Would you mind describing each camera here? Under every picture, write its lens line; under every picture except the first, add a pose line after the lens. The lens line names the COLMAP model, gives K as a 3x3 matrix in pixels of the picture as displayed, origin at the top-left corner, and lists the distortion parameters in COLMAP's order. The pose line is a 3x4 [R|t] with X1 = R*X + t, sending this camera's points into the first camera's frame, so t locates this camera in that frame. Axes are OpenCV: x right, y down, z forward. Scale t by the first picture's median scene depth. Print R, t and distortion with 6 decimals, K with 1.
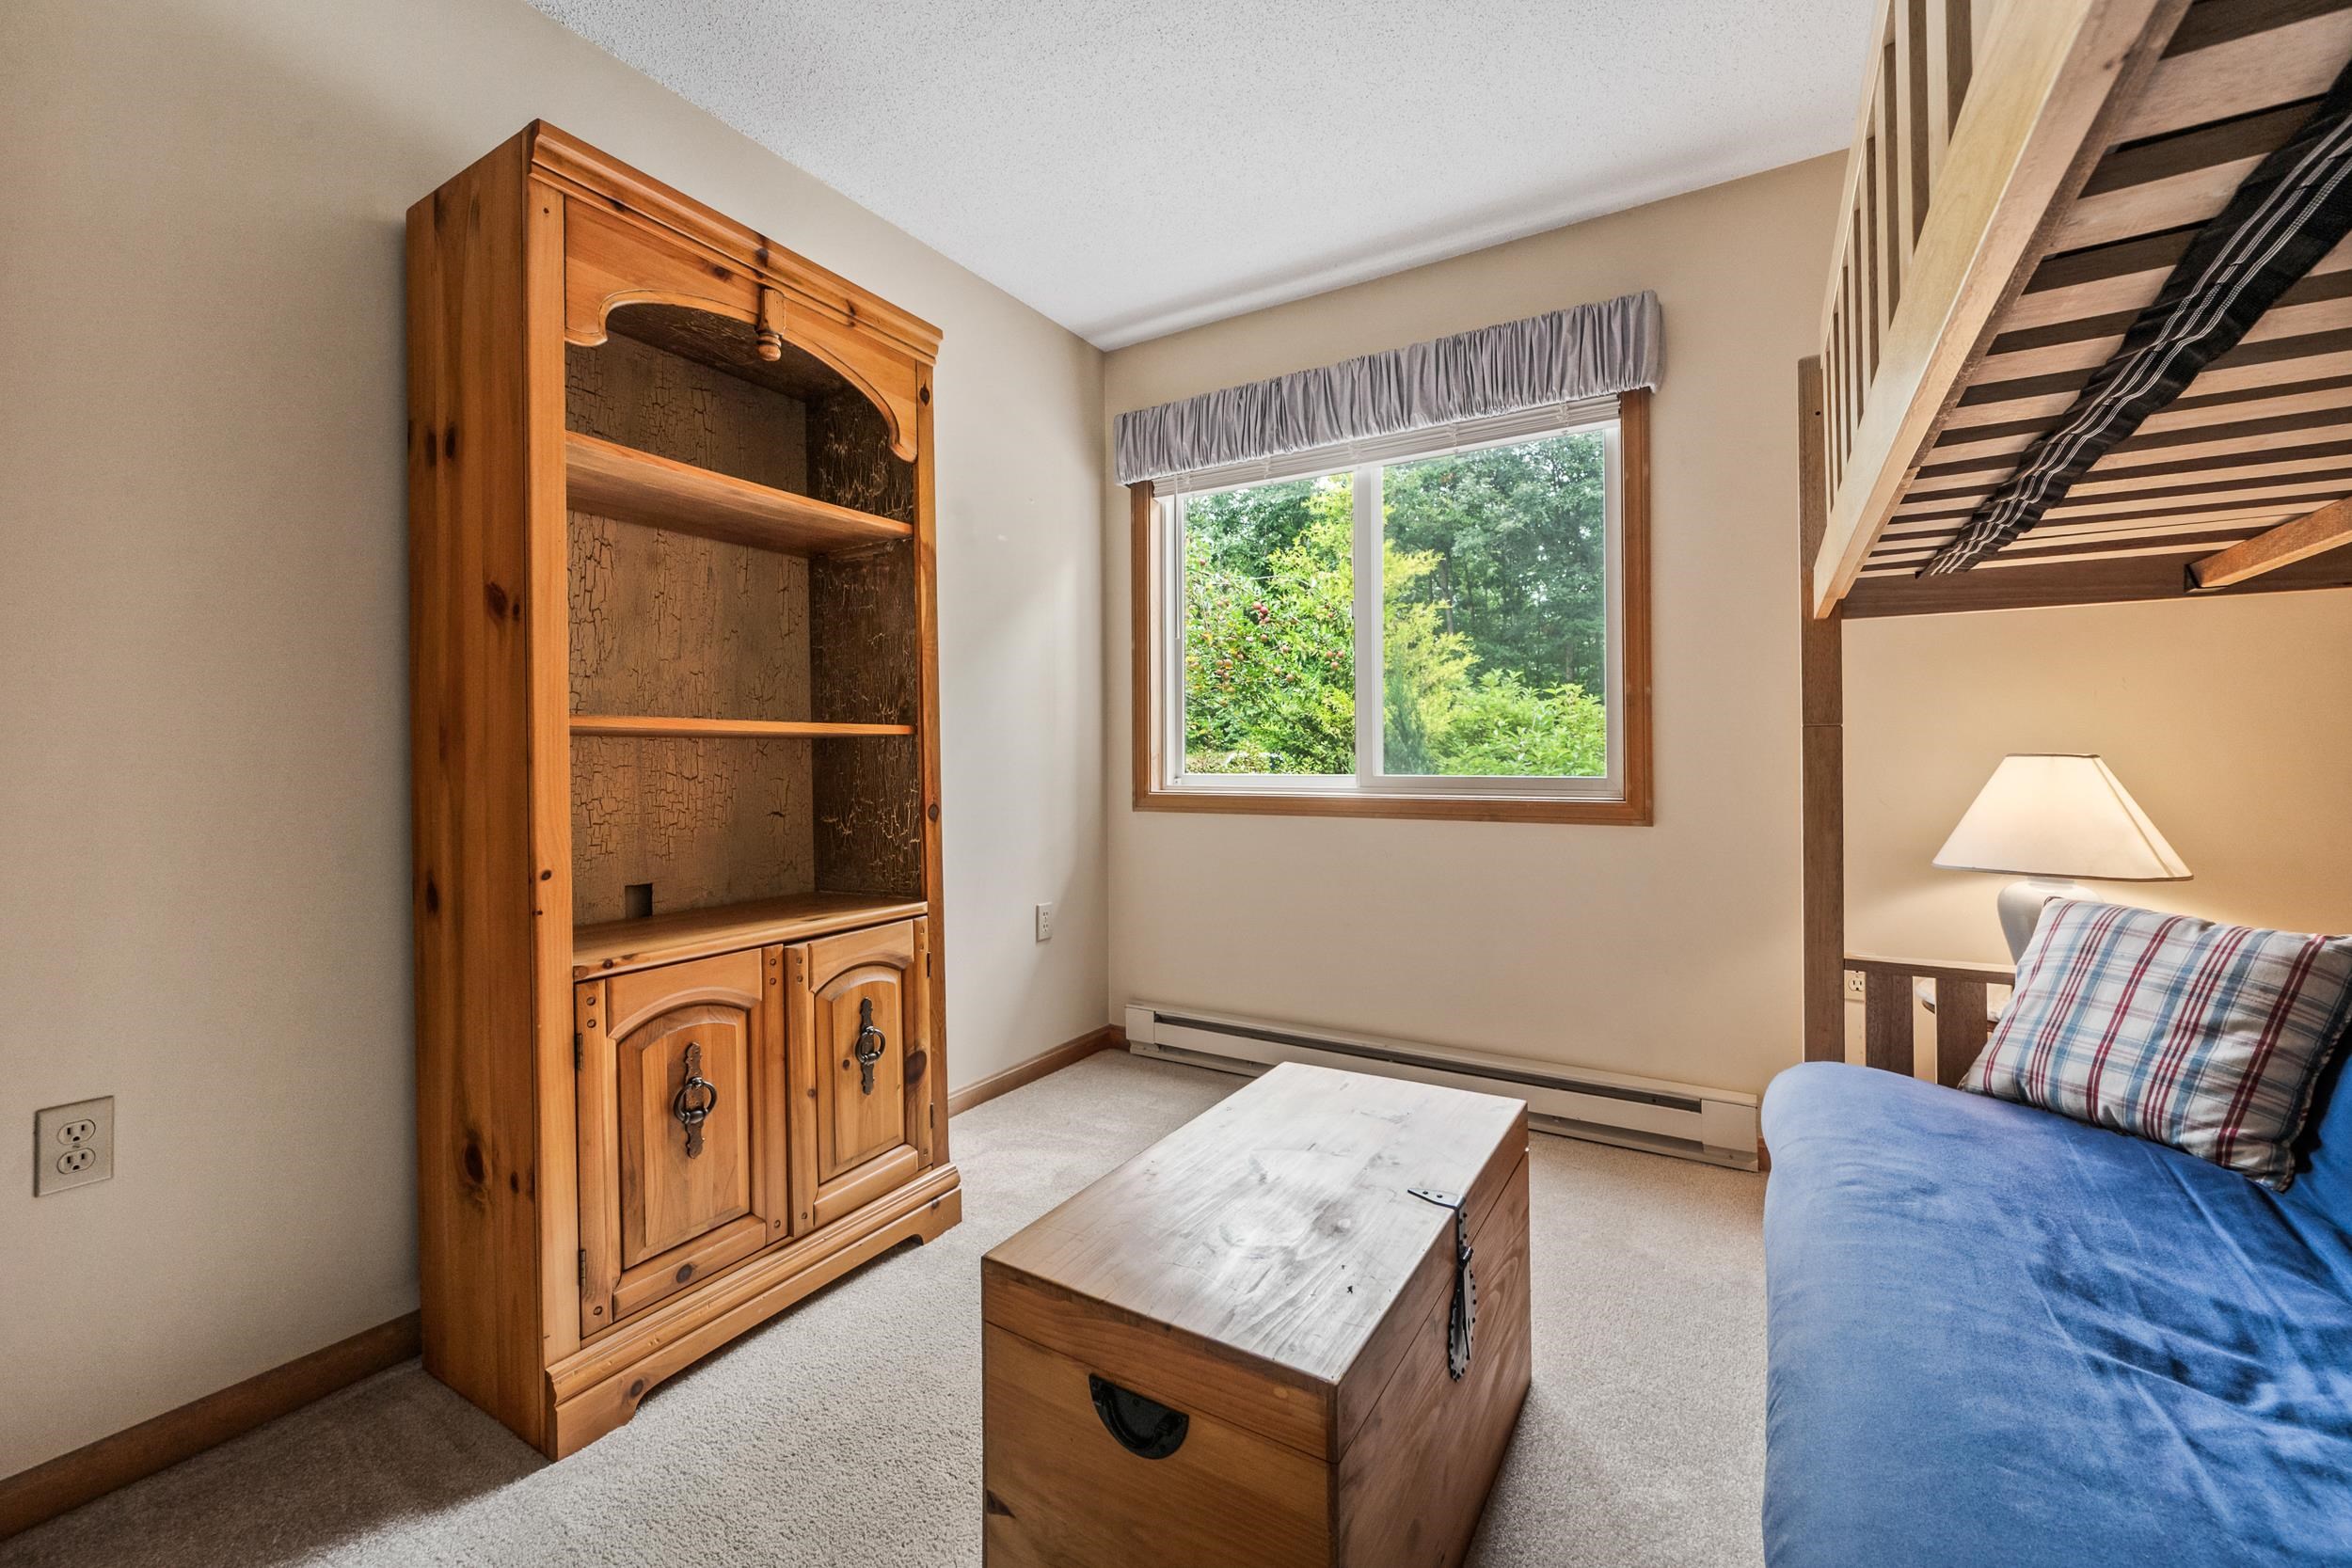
lens RADIAL K [[946.6, 0, 1188.9], [0, 946.6, 754.8], [0, 0, 1]] dist [-0.003283, -0.000372]
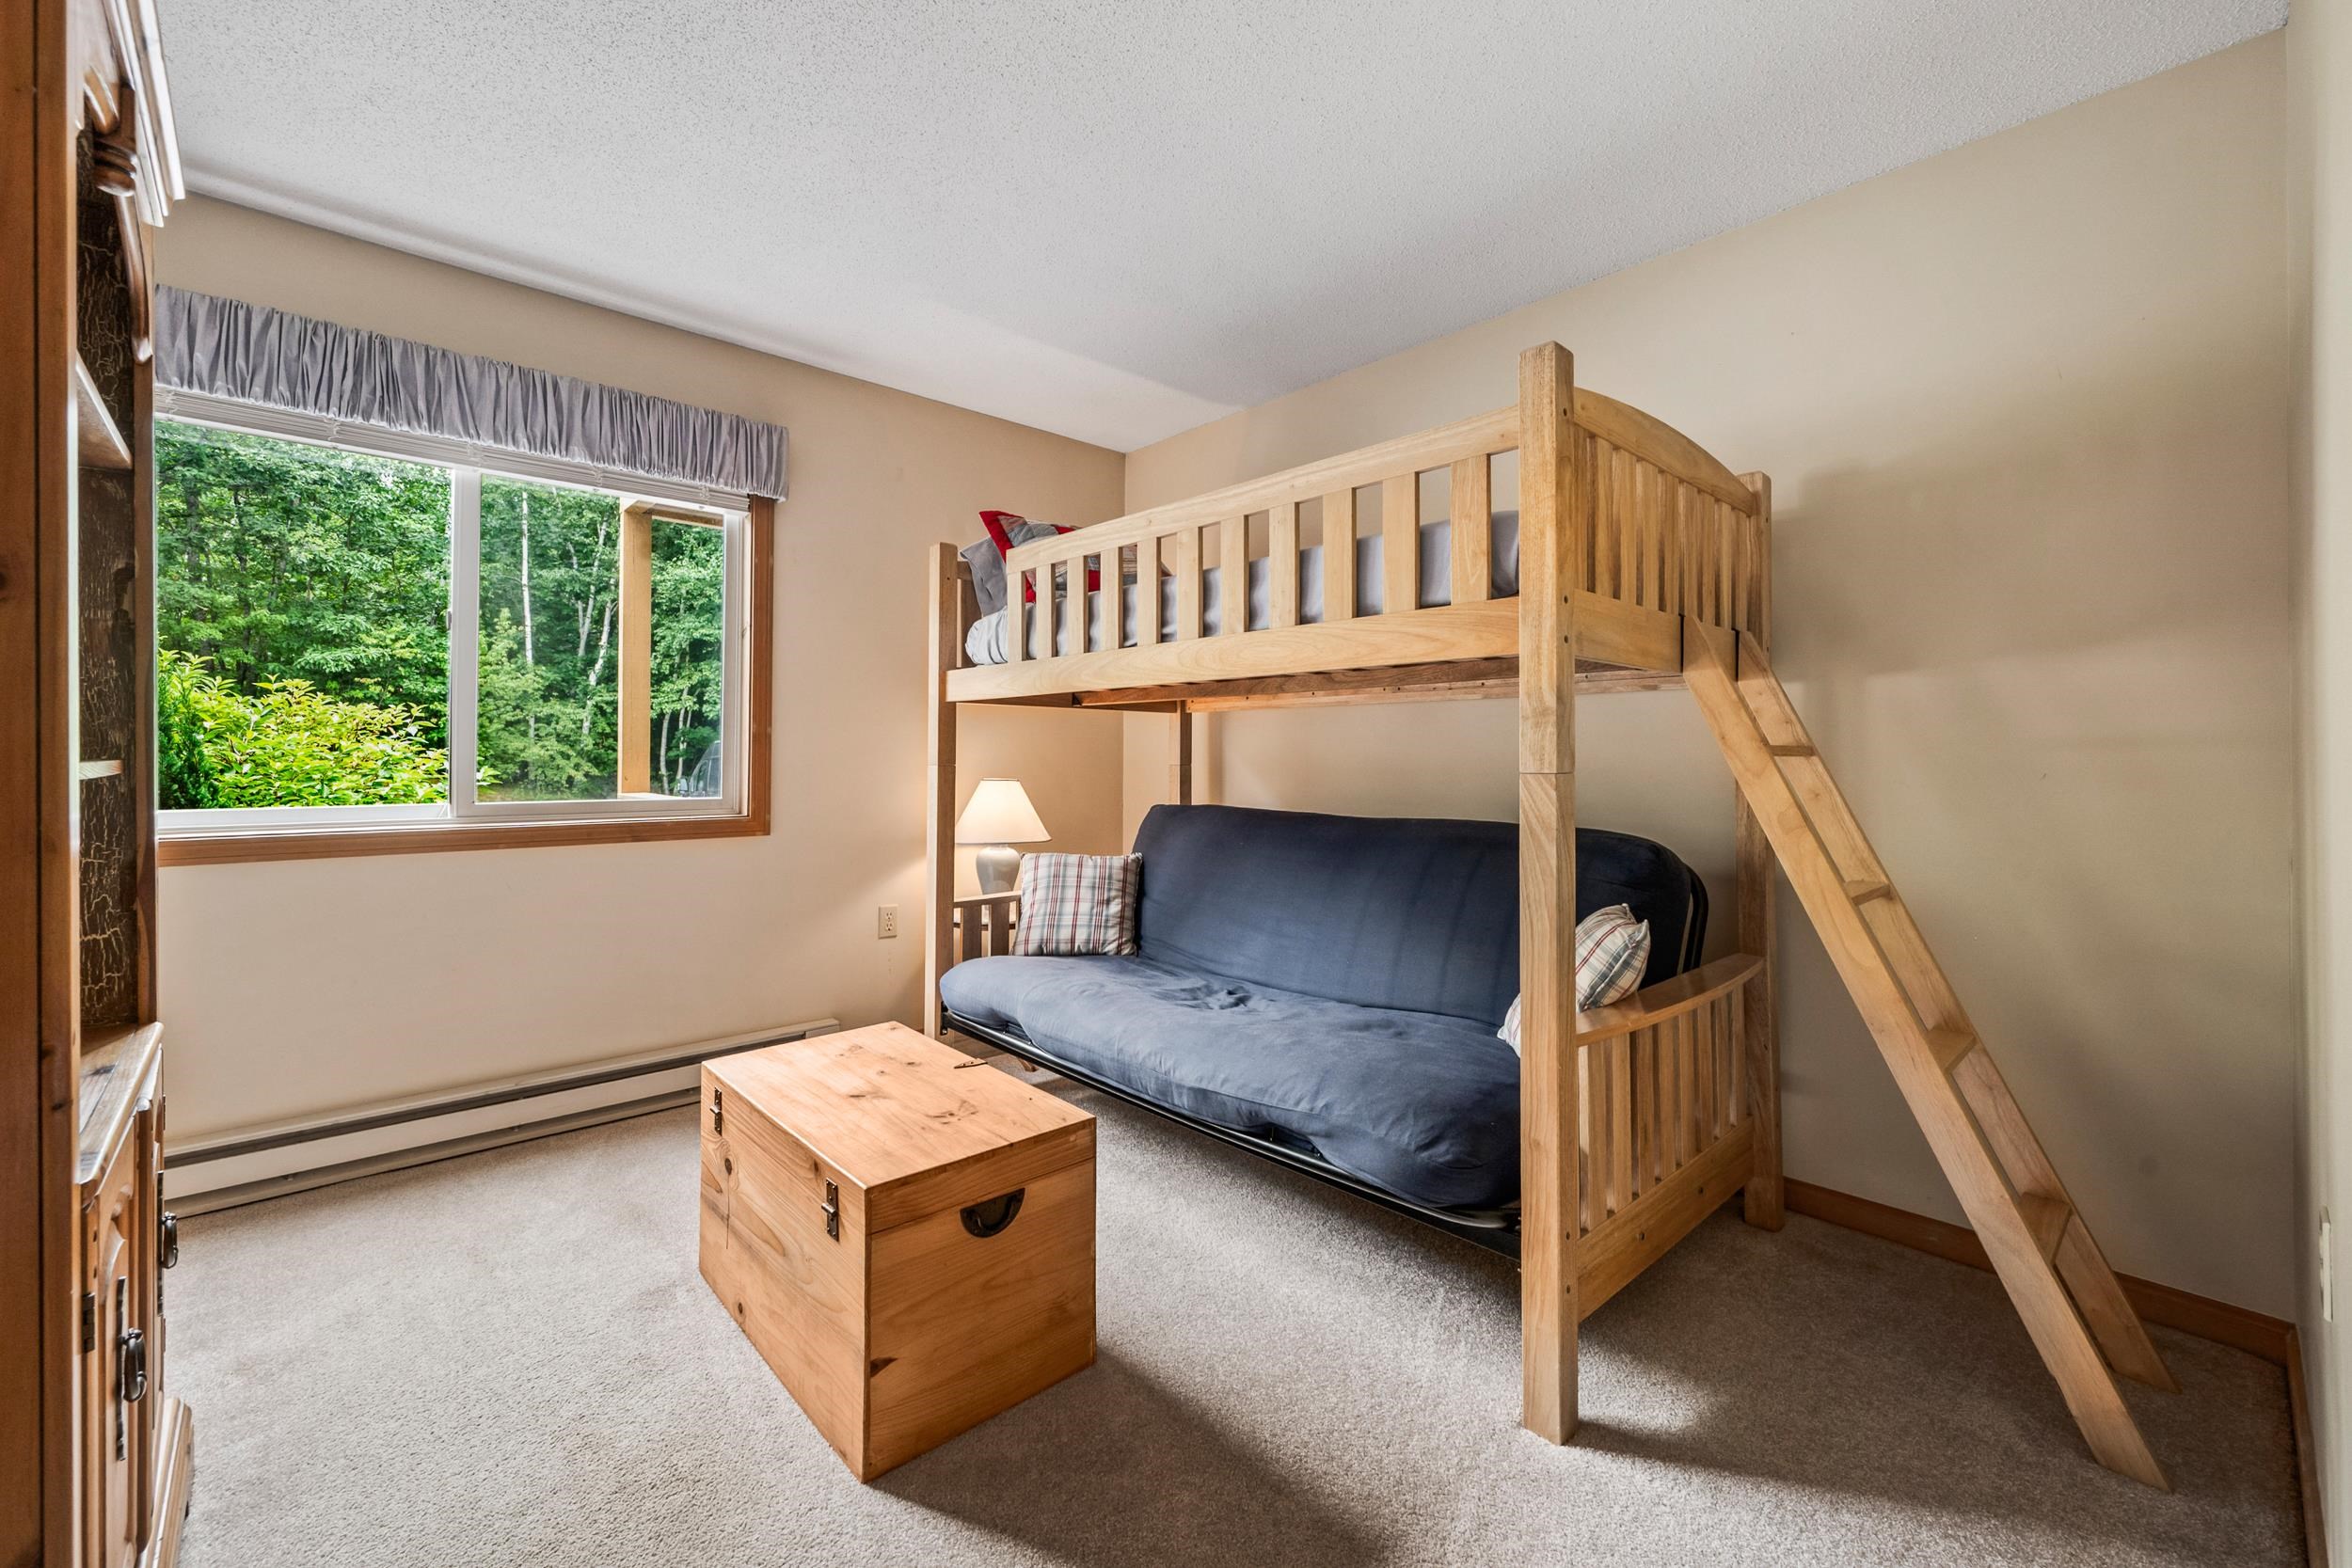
lens RADIAL K [[946.6, 0, 1174.7], [0, 946.6, 766.2], [0, 0, 1]] dist [-0.003283, -0.000372]
pose [[0.283675, -0.003399, 0.958914, -1.003726], [-0.007280, 0.999957, 0.005698, -0.050545], [-0.958893, -0.008598, 0.283638, 0.165050]]
